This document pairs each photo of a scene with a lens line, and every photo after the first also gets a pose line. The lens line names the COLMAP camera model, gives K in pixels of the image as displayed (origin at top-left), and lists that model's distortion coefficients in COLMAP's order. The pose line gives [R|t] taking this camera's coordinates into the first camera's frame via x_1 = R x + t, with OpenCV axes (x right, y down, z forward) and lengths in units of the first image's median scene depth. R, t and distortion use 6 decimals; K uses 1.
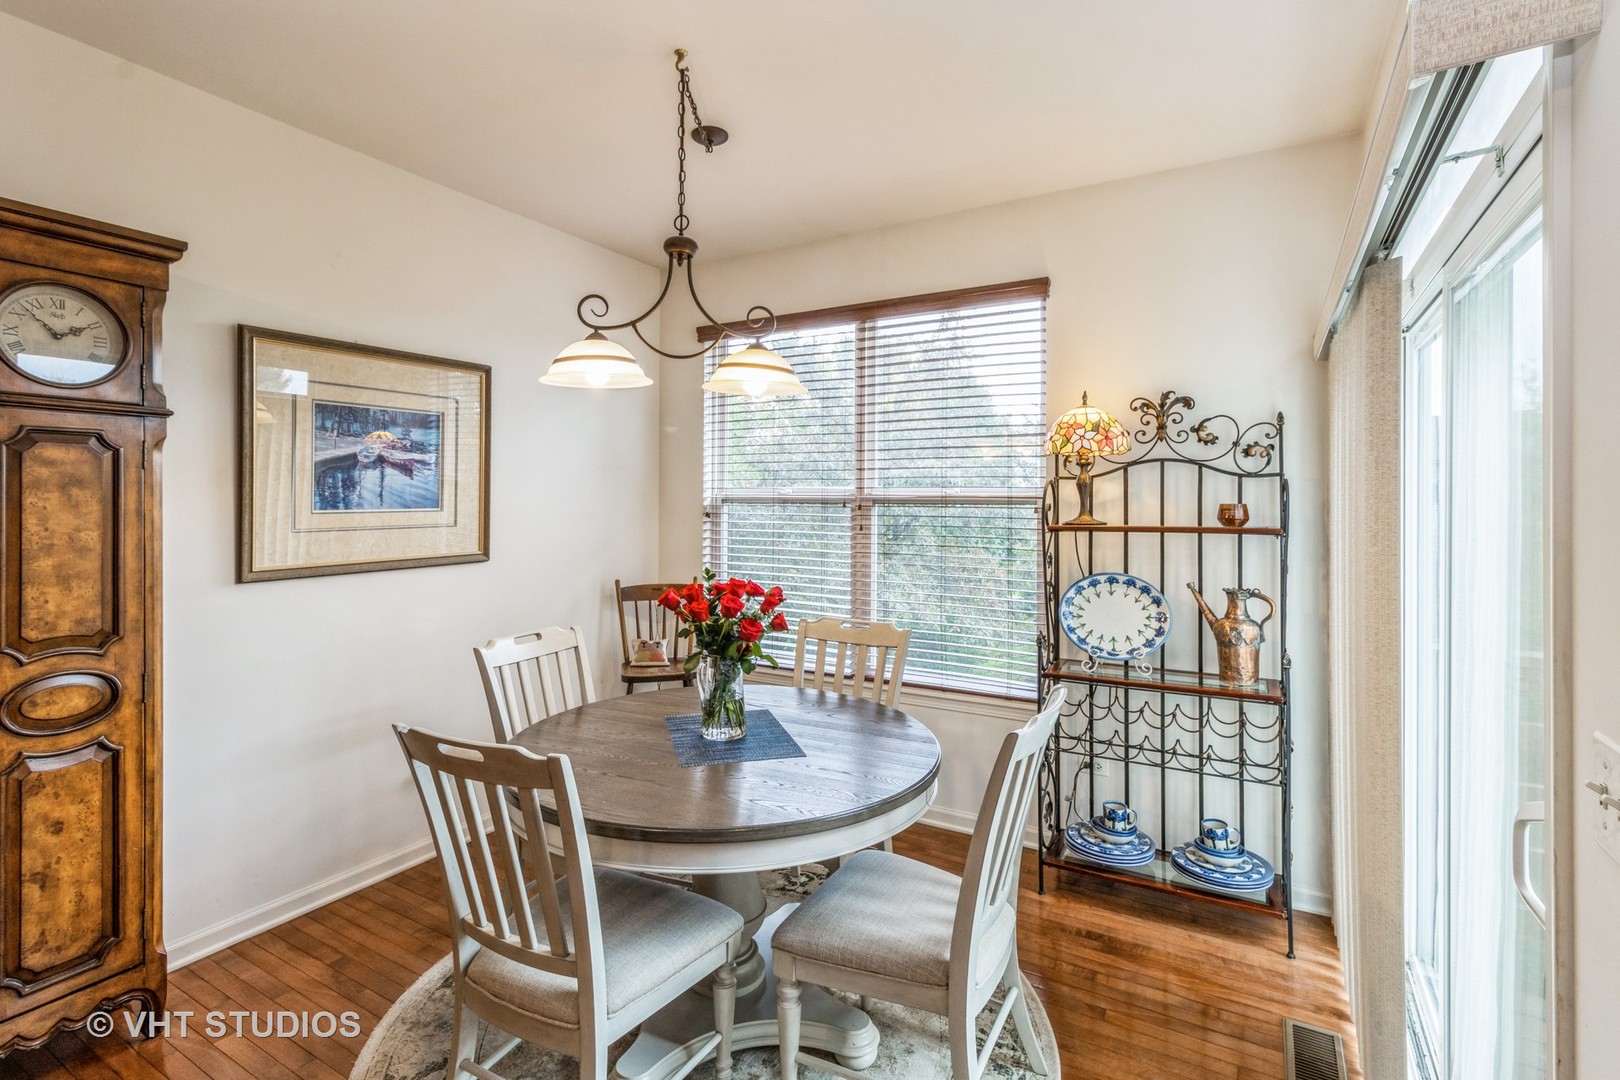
lens RADIAL K [[756.7, 0, 800.8], [0, 756.7, 496.2], [0, 0, 1]] dist [0.011961, -0.000054]
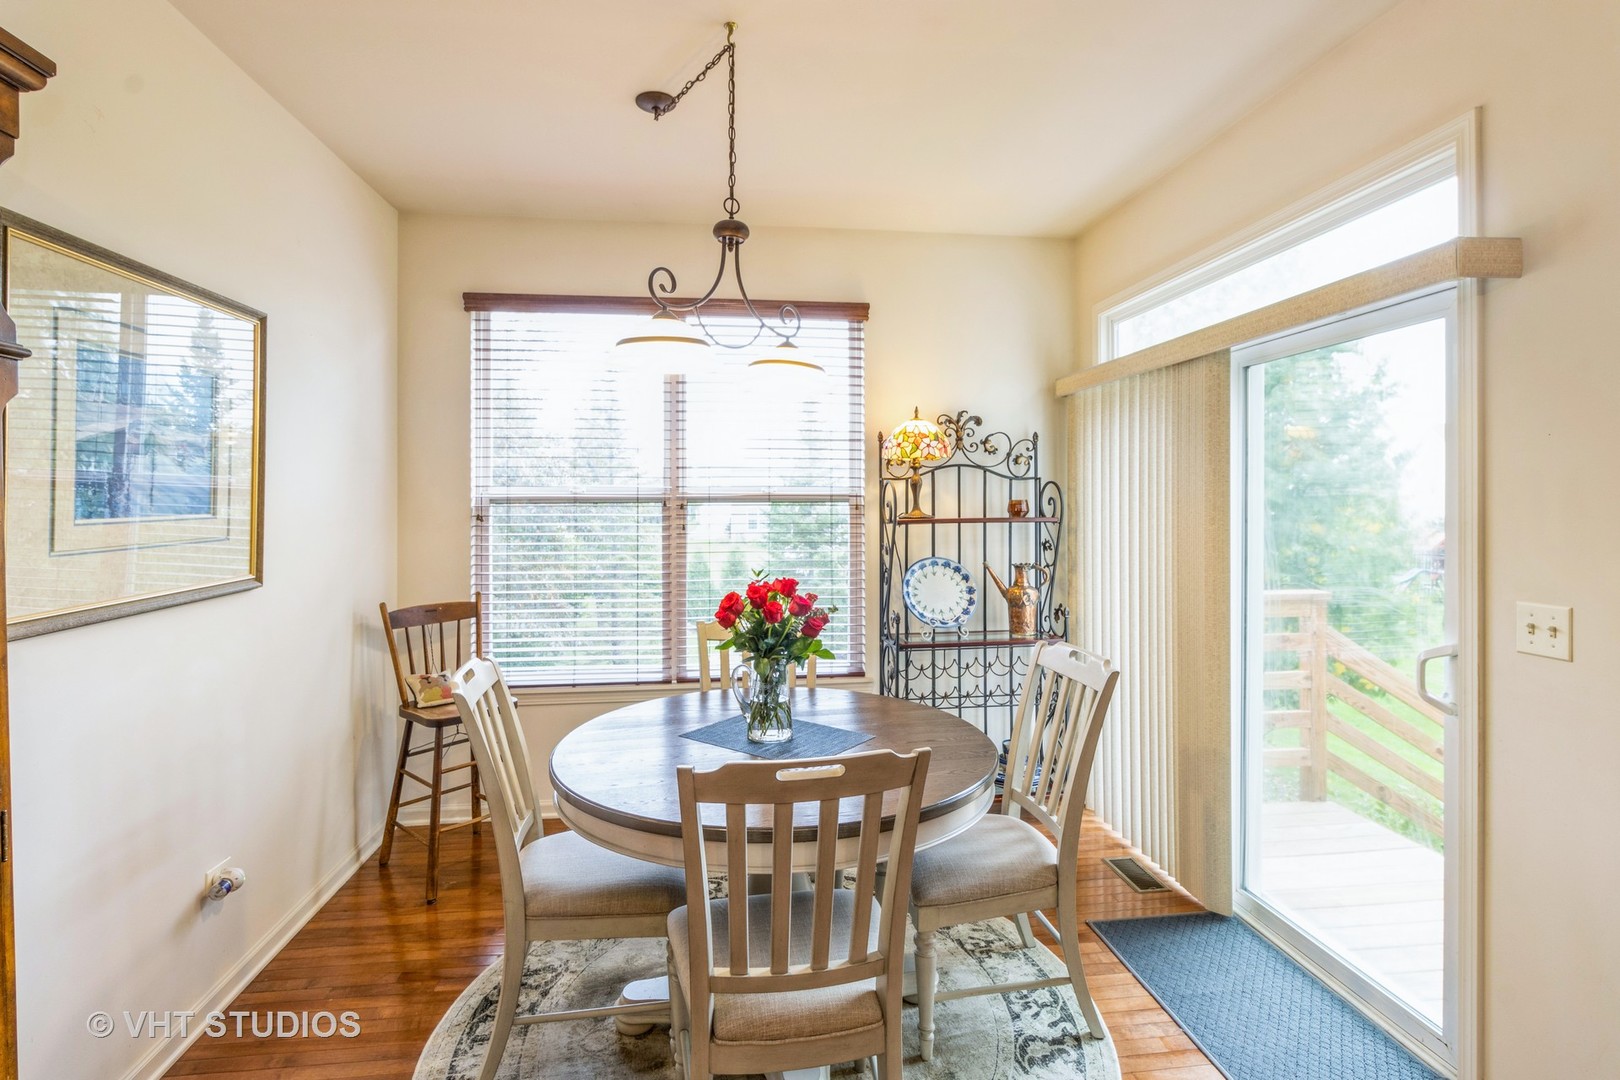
lens RADIAL K [[786.6, 0, 802.3], [0, 786.6, 498.8], [0, 0, 1]] dist [-0.001917, -0.000613]
pose [[0.792979, -0.005608, 0.609223, -0.532754], [0.002992, 0.999981, 0.005310, -0.000245], [-0.609242, -0.002388, 0.792981, 0.129362]]
